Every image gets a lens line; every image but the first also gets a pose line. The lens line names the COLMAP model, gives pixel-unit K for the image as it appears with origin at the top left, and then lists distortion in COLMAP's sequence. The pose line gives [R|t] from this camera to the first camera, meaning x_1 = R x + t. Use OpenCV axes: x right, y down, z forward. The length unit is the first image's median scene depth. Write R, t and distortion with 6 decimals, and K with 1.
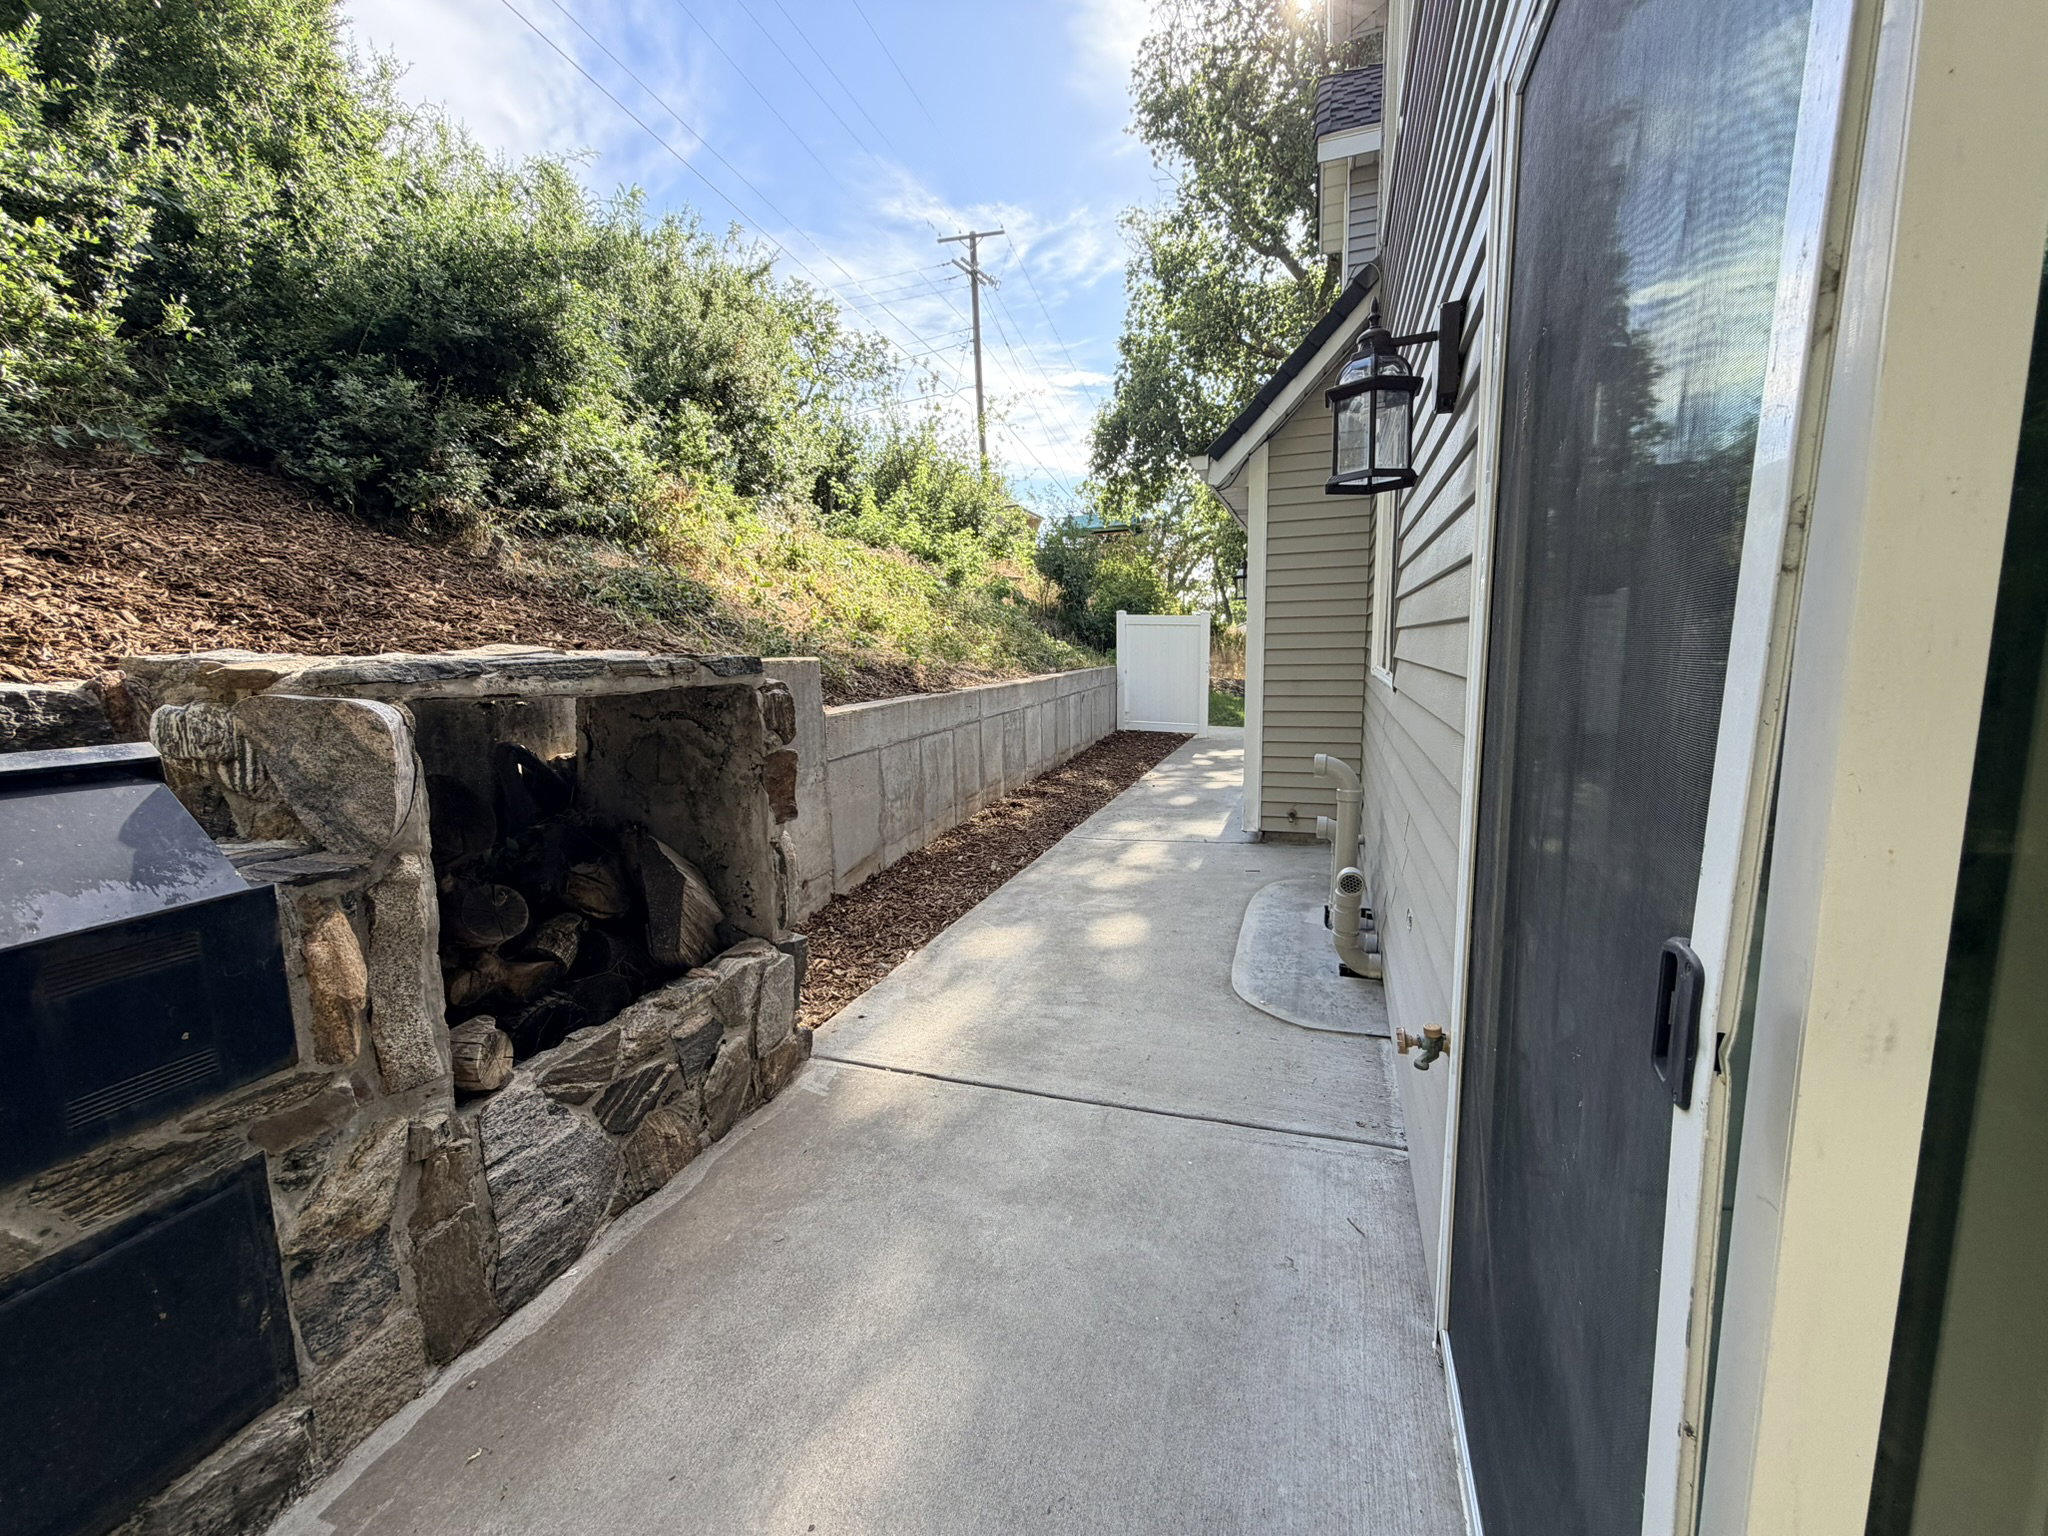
lens RADIAL K [[814.9, 0, 1015.4], [0, 814.9, 765.6], [0, 0, 1]] dist [0.002416, 0.000022]
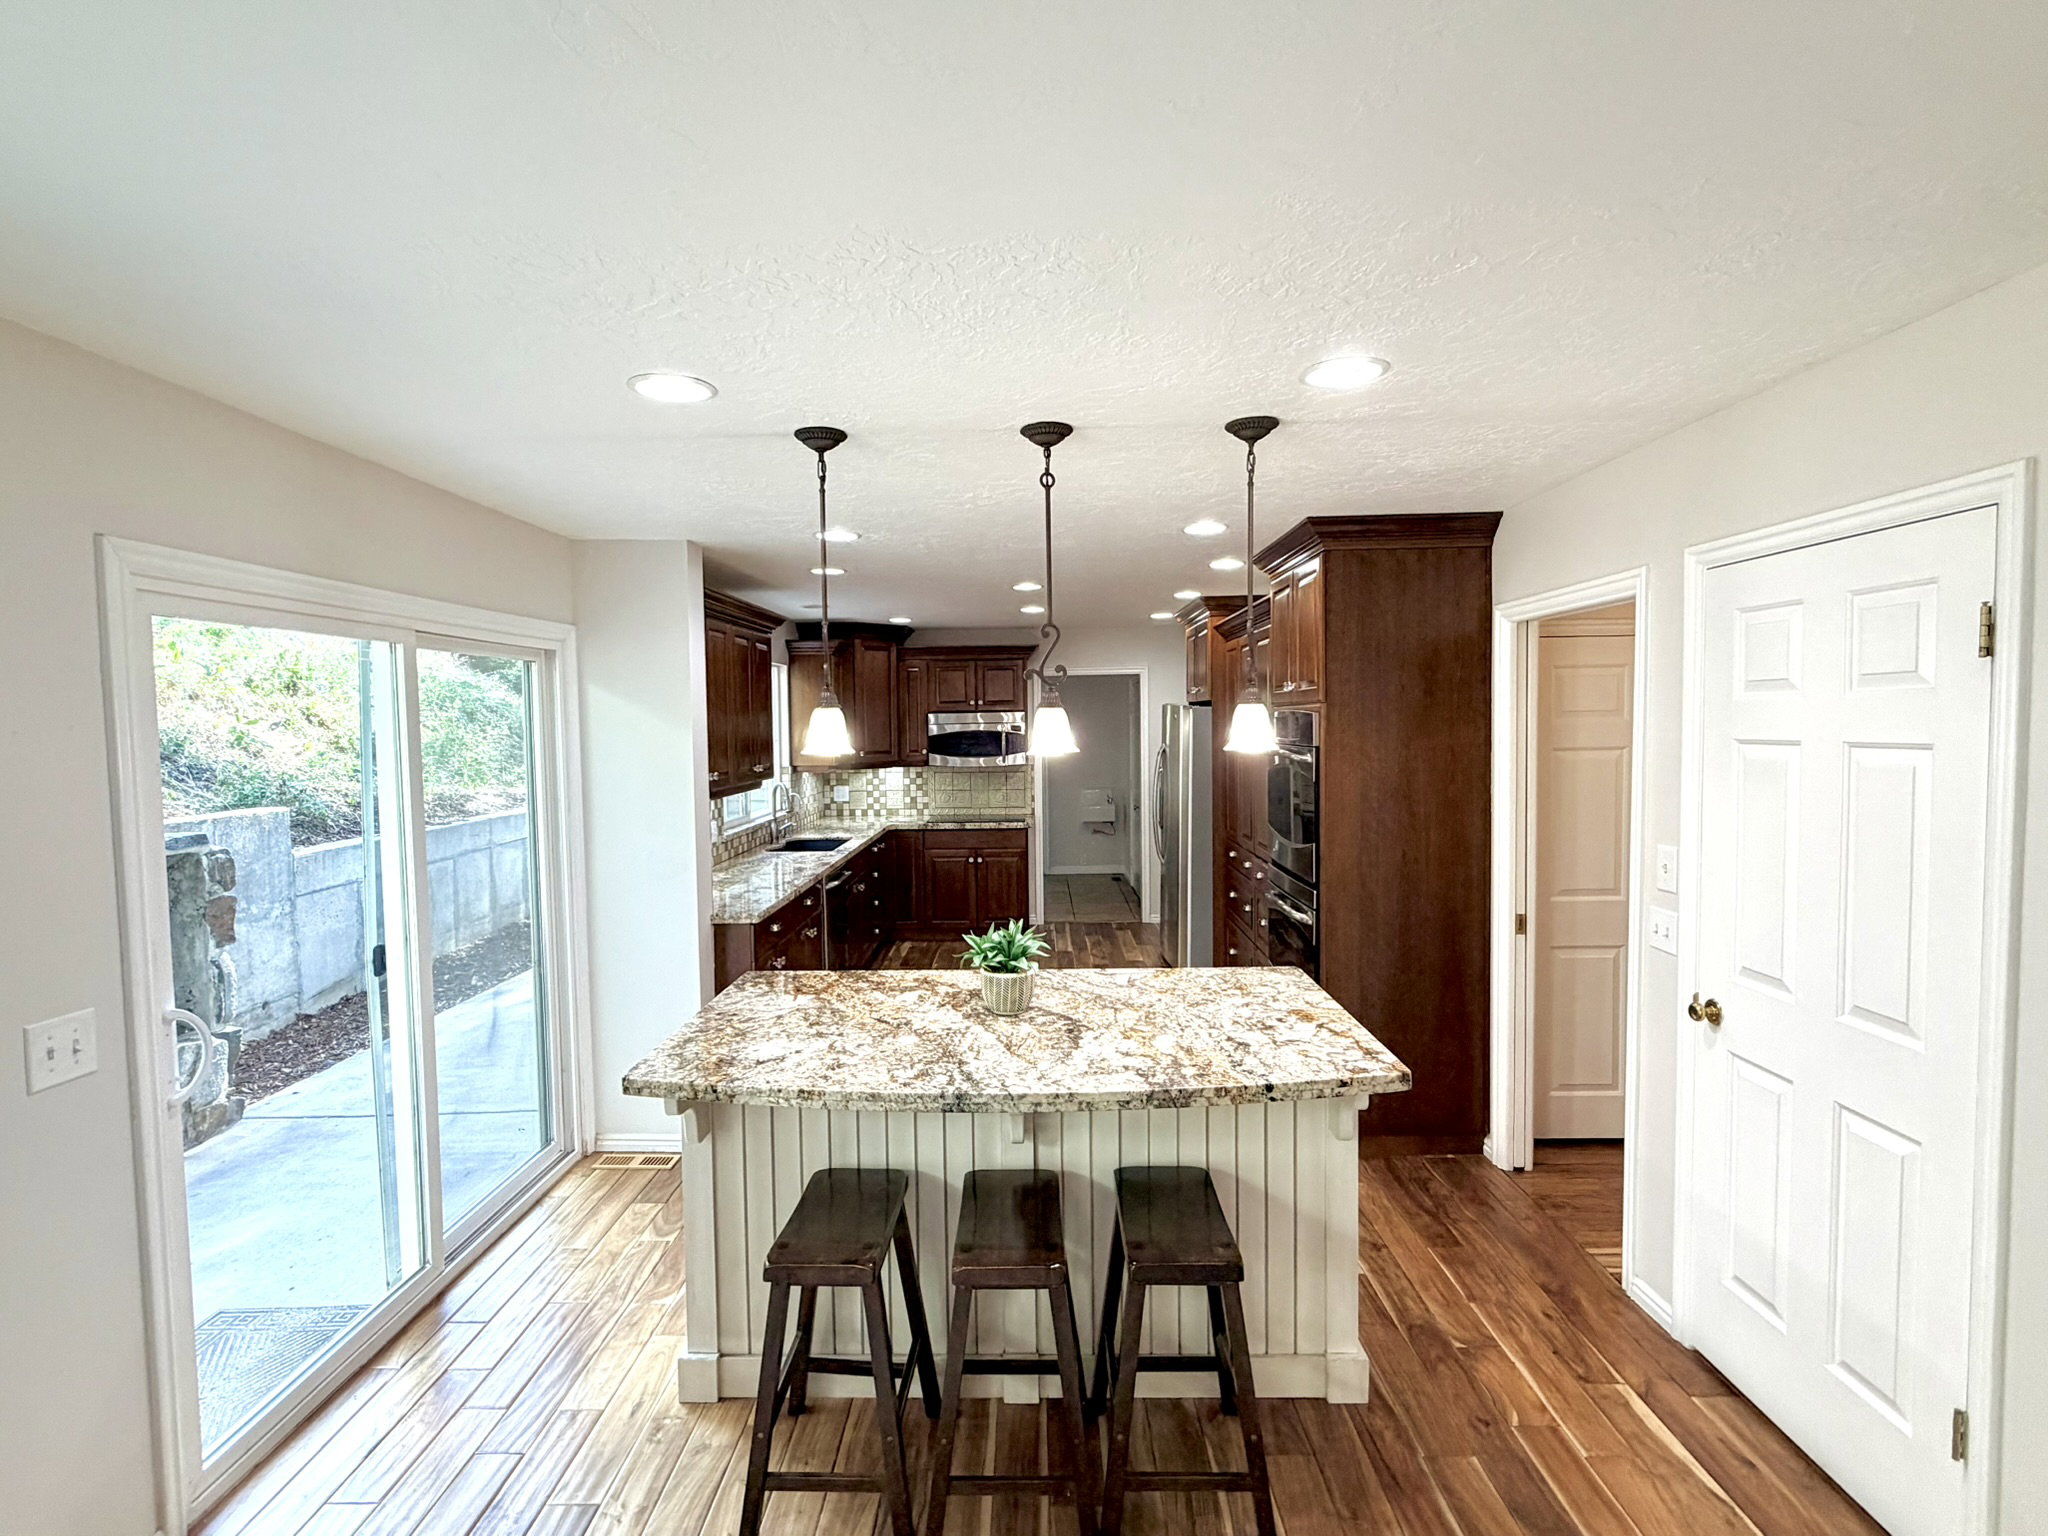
lens RADIAL K [[979.9, 0, 1022.5], [0, 979.9, 770.3], [0, 0, 1]] dist [0.000219, 0.000634]
pose [[0.942181, -0.000693, 0.335105, 0.462456], [0.034681, 0.994830, -0.095451, -0.024658], [-0.333306, 0.101554, 0.937333, -1.114653]]
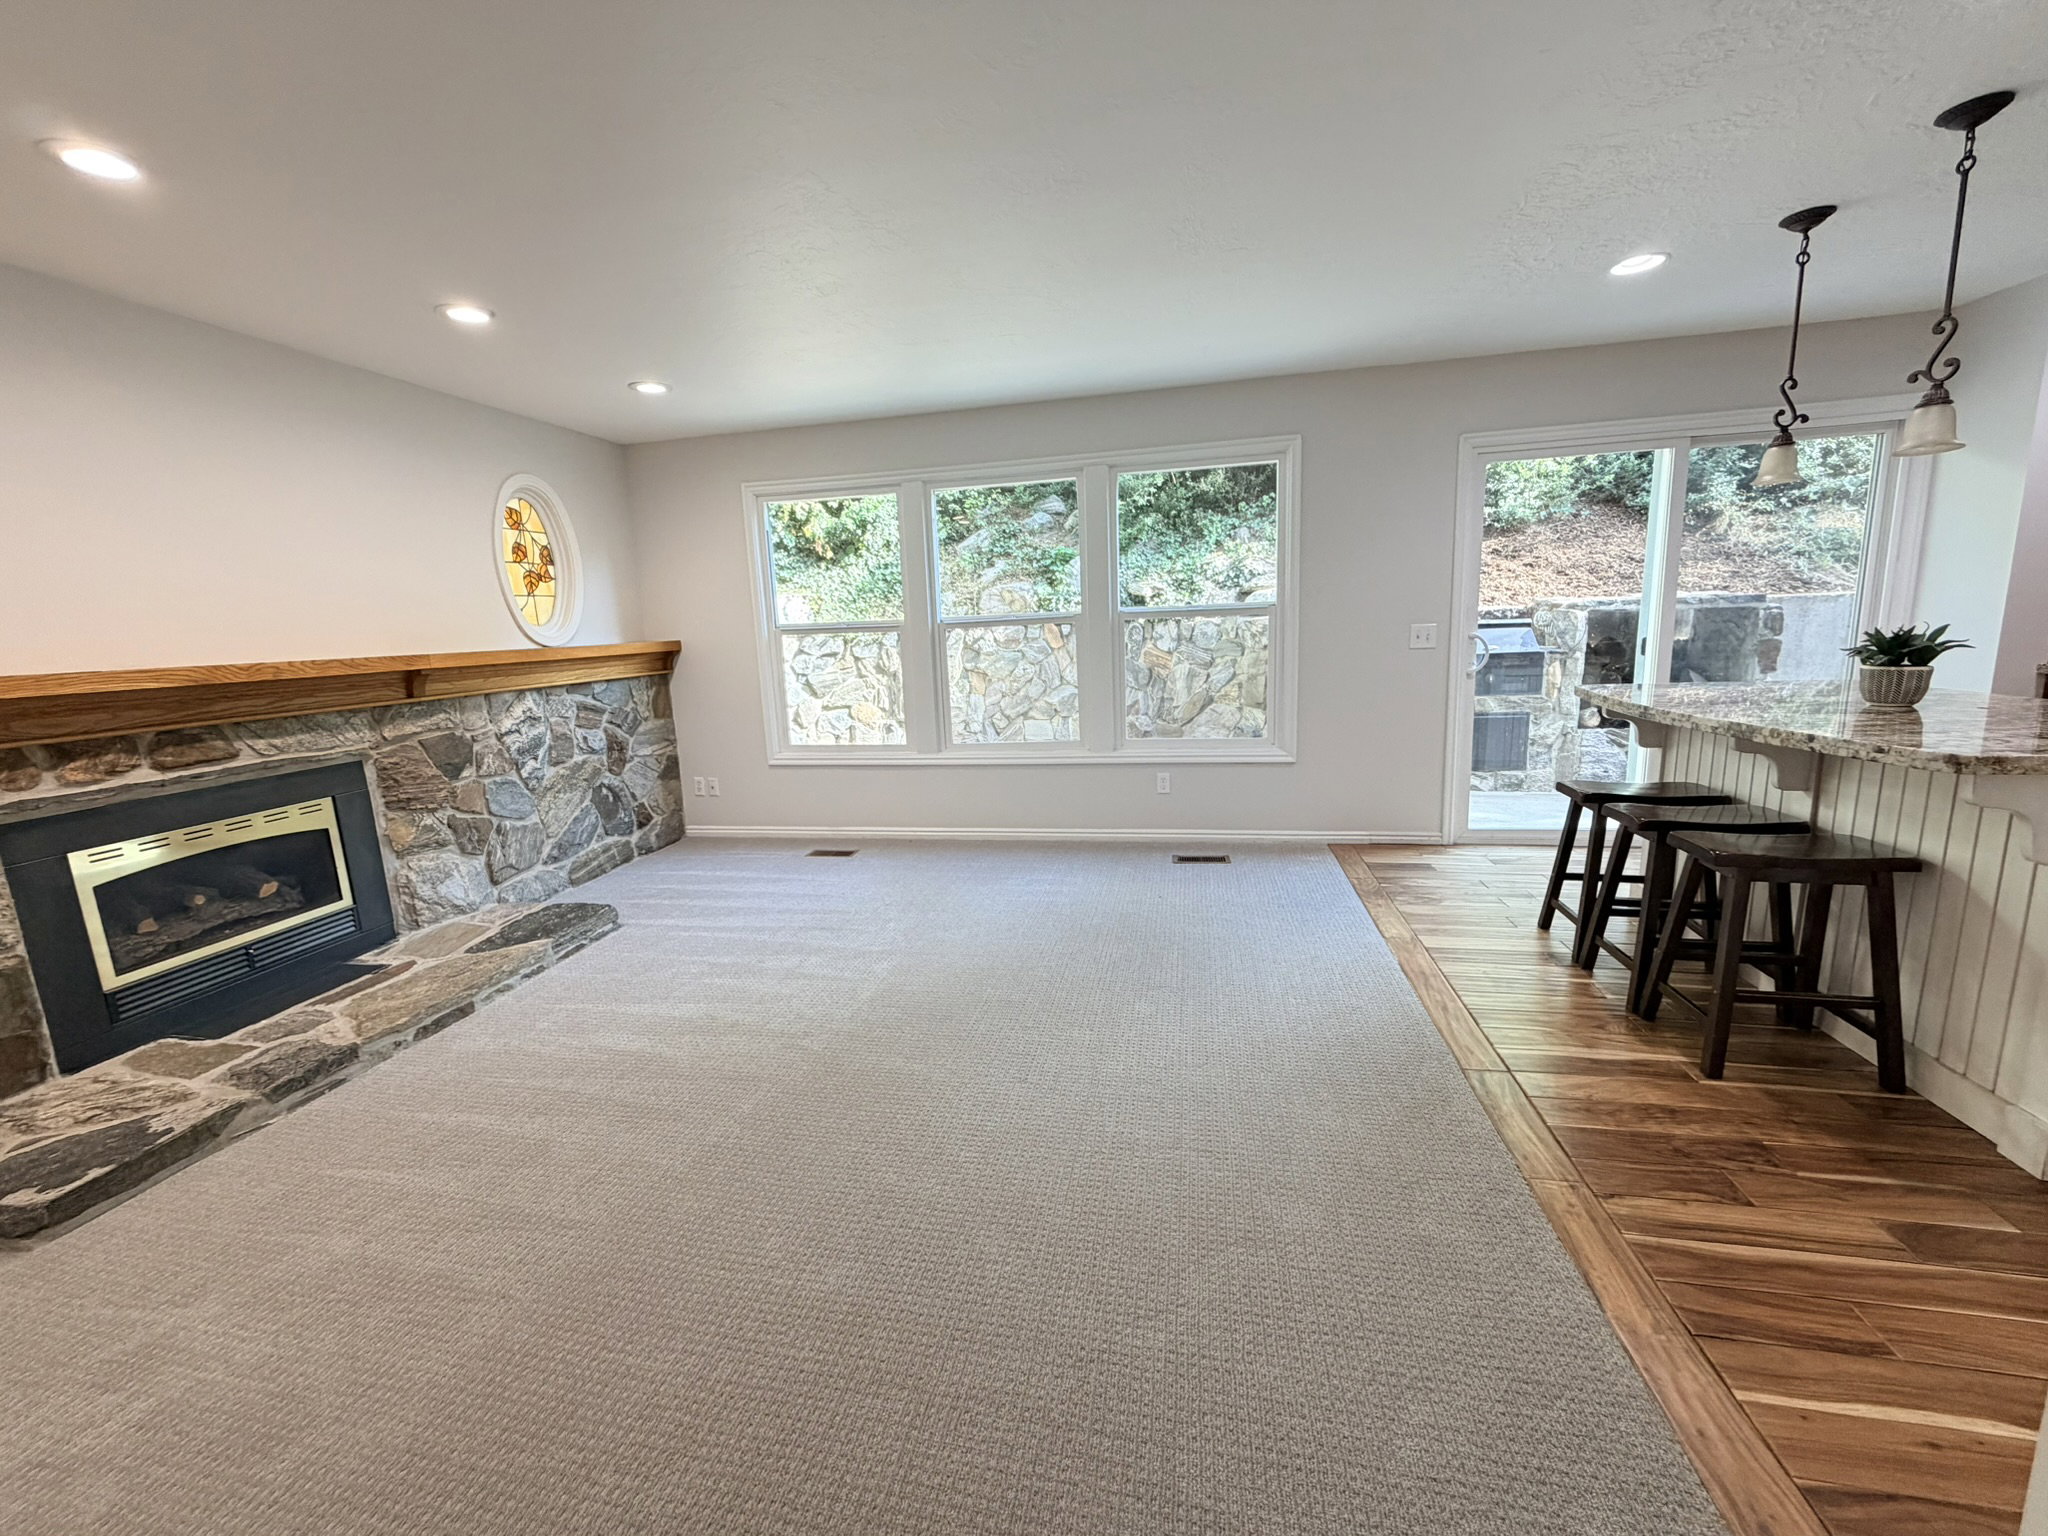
lens RADIAL K [[814.9, 0, 1011.4], [0, 814.9, 767.8], [0, 0, 1]] dist [0.002416, 0.000022]
pose [[0.146620, 0.194416, -0.969899, 1.534197], [-0.101154, 0.978303, 0.180809, 0.125733], [0.984007, 0.071599, 0.163105, -1.258054]]
